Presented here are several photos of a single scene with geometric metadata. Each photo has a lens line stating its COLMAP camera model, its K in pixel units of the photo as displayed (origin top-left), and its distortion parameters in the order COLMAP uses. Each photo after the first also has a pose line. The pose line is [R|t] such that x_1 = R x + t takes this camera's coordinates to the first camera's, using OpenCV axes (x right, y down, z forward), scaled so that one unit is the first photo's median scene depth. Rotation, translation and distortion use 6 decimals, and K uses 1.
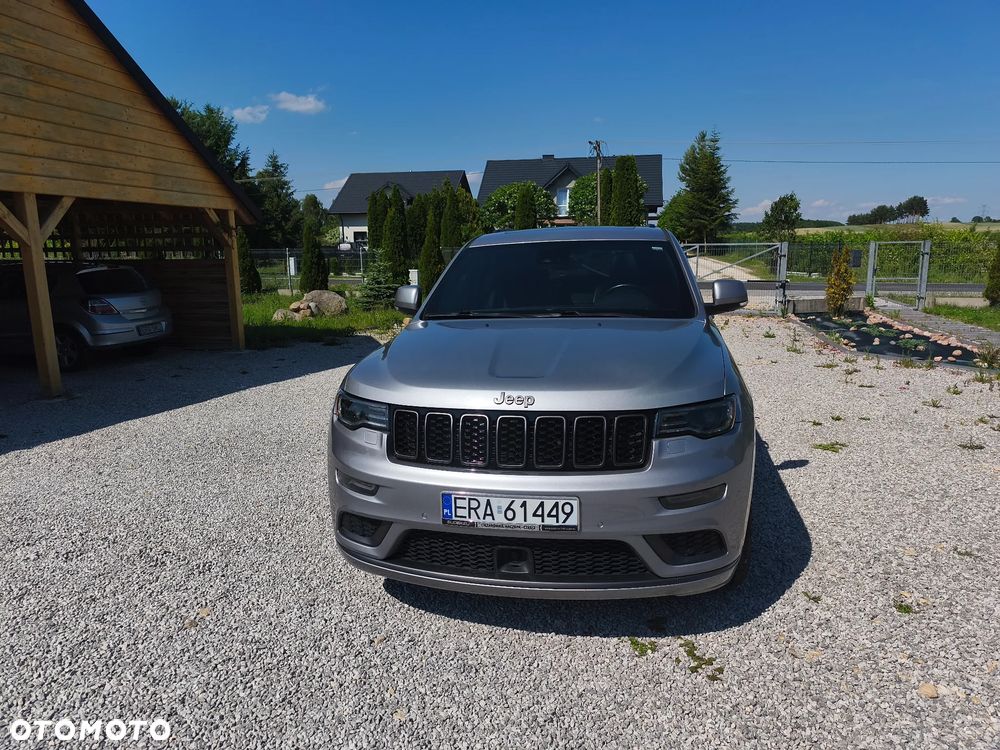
lens RADIAL K [[683.5, 0, 507.9], [0, 683.5, 377.1], [0, 0, 1]] dist [0.031307, -0.030986]
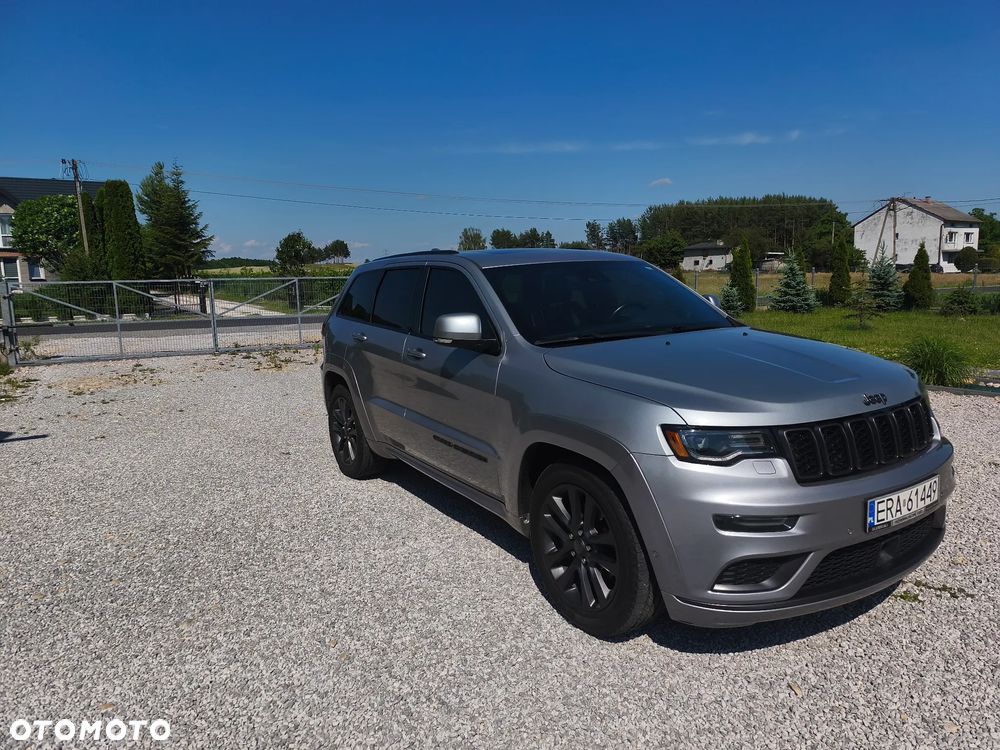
lens RADIAL K [[683.5, 0, 500.3], [0, 683.5, 374.7], [0, 0, 1]] dist [0.031307, -0.030986]
pose [[0.727187, -0.102003, 0.678818, -0.376193], [0.140781, 0.990039, -0.002044, -0.028485], [-0.671848, 0.097051, 0.734304, 0.198745]]
